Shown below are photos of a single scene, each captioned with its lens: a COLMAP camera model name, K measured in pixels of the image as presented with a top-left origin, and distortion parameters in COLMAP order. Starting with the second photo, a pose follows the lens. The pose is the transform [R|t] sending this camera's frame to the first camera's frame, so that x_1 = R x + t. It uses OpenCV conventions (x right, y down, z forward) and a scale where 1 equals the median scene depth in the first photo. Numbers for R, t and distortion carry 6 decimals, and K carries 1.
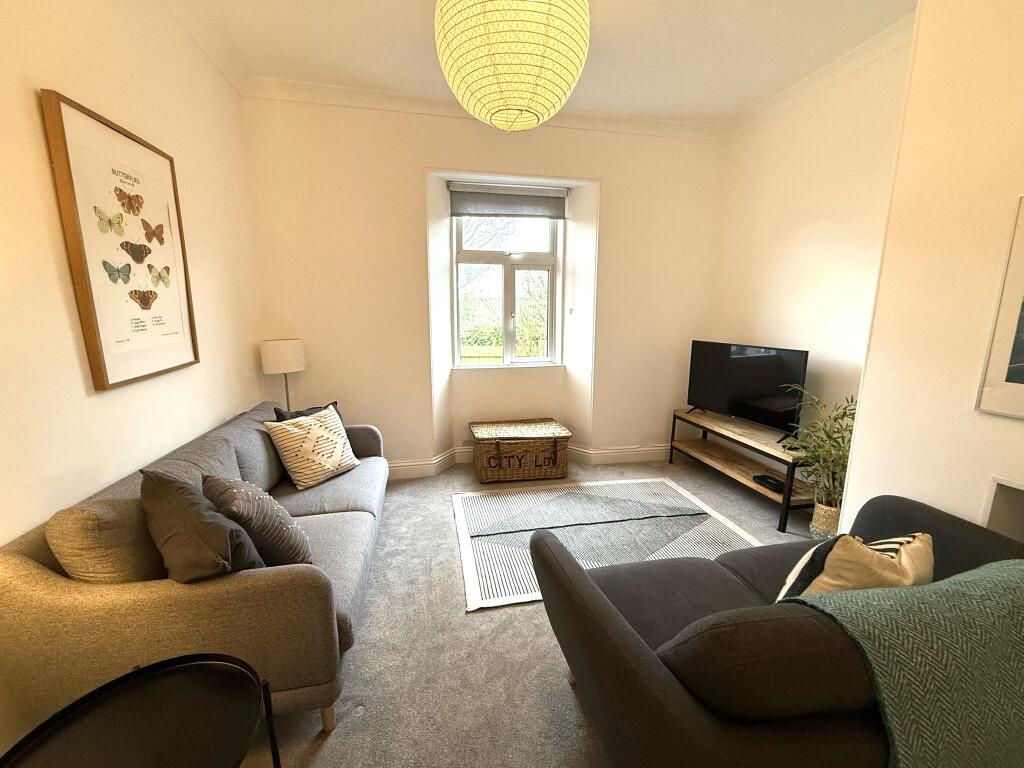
lens RADIAL K [[407.9, 0, 509.3], [0, 407.9, 383.4], [0, 0, 1]] dist [0.002825, -0.000054]
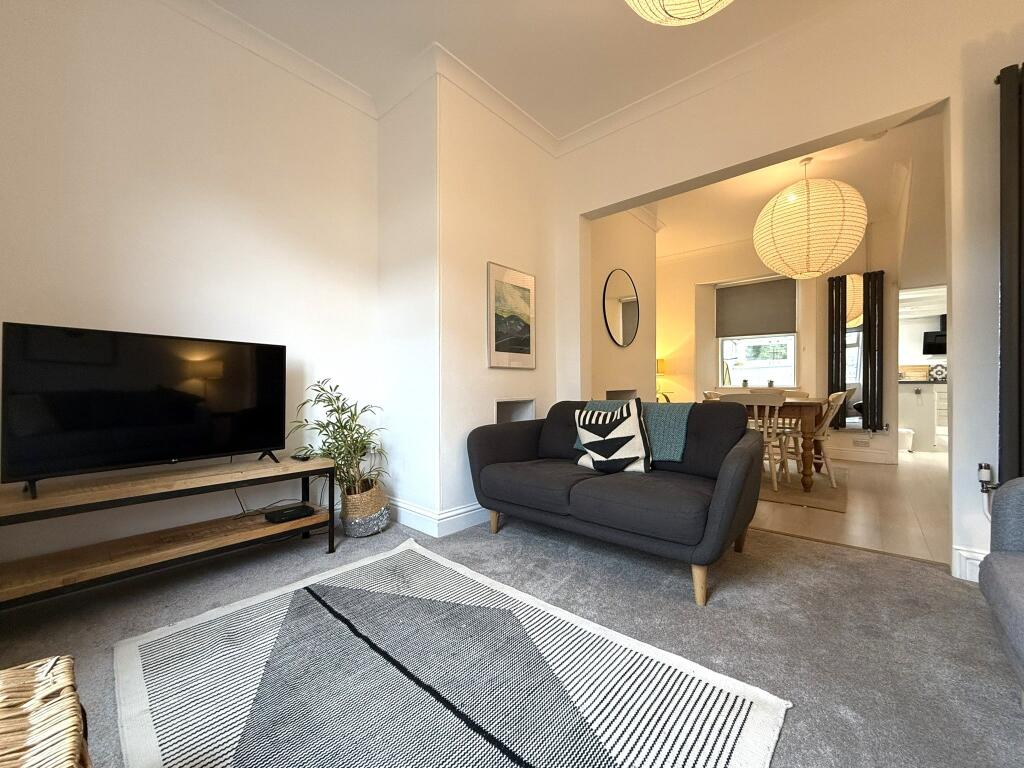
lens RADIAL K [[407.9, 0, 509.3], [0, 407.9, 383.4], [0, 0, 1]] dist [0.002825, -0.000054]
pose [[-0.595772, -0.002548, 0.803150, -0.201019], [0.134815, 0.985489, 0.103131, -0.021373], [-0.791758, 0.169719, -0.586783, 0.940964]]
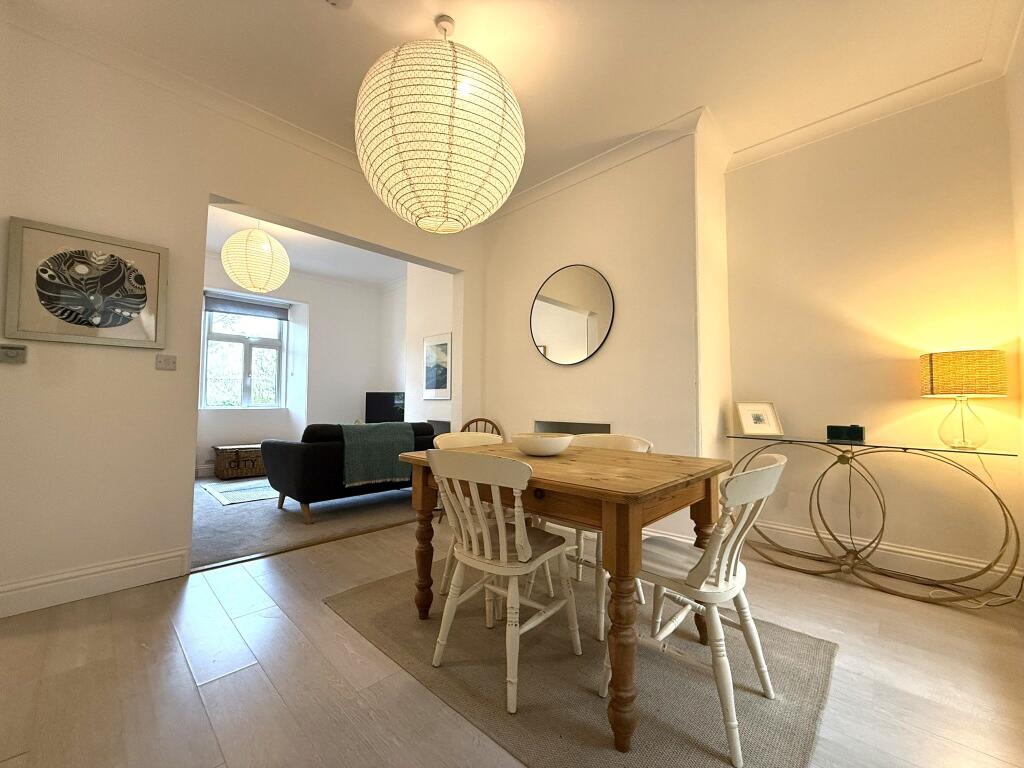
lens RADIAL K [[407.9, 0, 509.3], [0, 407.9, 383.4], [0, 0, 1]] dist [0.002825, -0.000054]
pose [[0.829524, 0.027955, 0.557771, -0.043878], [0.089448, 0.979202, -0.182104, 0.270374], [-0.551262, 0.200951, 0.809771, -0.921224]]
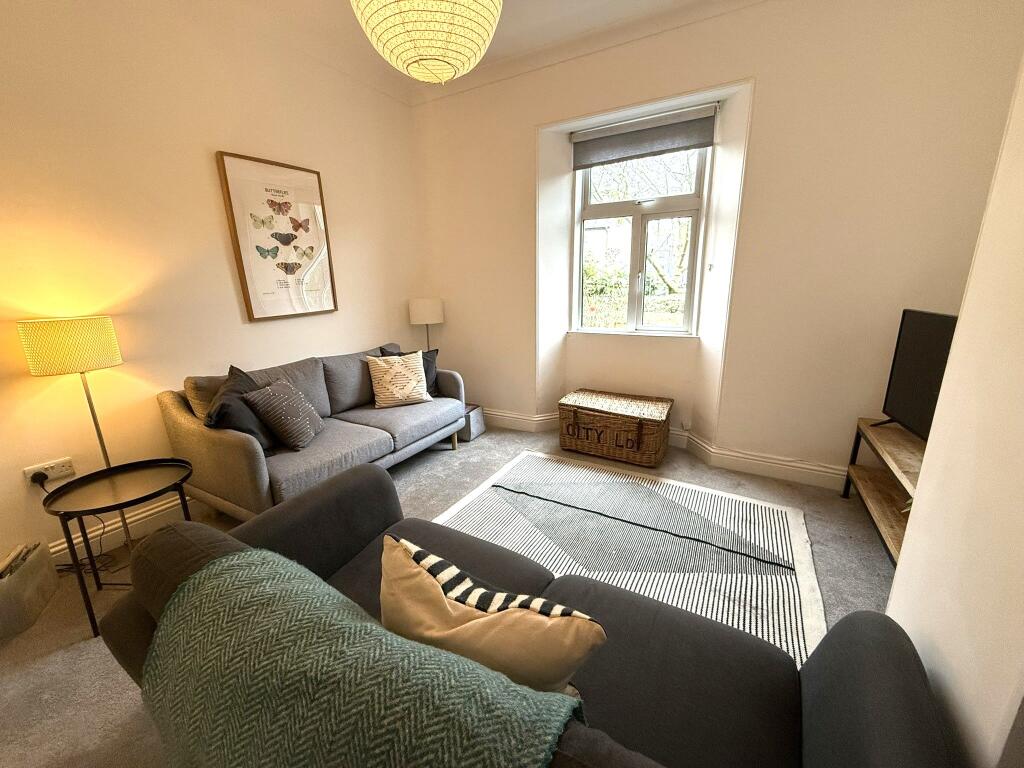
lens RADIAL K [[407.9, 0, 509.3], [0, 407.9, 383.4], [0, 0, 1]] dist [0.002825, -0.000054]
pose [[0.750780, 0.145716, -0.644280, 0.459727], [-0.095696, 0.989069, 0.112181, -0.010113], [0.653584, -0.022568, 0.756517, 0.177762]]
